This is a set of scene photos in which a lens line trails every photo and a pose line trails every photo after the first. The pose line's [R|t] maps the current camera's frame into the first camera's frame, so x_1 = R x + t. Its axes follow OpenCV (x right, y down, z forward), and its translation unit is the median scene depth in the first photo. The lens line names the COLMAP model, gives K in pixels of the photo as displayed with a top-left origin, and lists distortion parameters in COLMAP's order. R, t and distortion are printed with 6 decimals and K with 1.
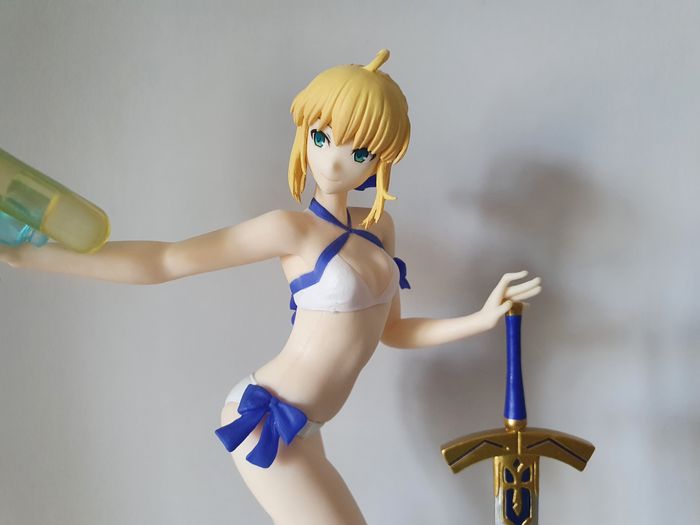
lens RADIAL K [[524.2, 0, 350.3], [0, 524.2, 317.6], [0, 0, 1]] dist [-0.003190, -0.090352]
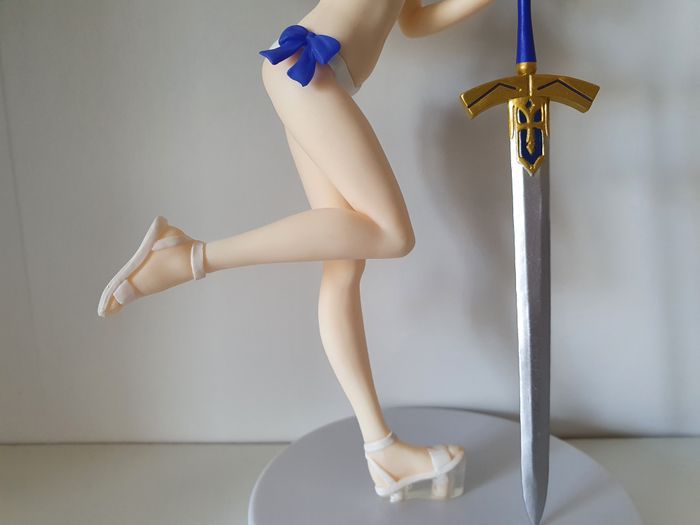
lens RADIAL K [[524.2, 0, 350.3], [0, 524.2, 317.6], [0, 0, 1]] dist [-0.003190, -0.090352]
pose [[0.999645, -0.016305, -0.021048, -0.044652], [0.017176, 0.998974, 0.041900, 0.689839], [0.020344, -0.042246, 0.998900, -0.127592]]
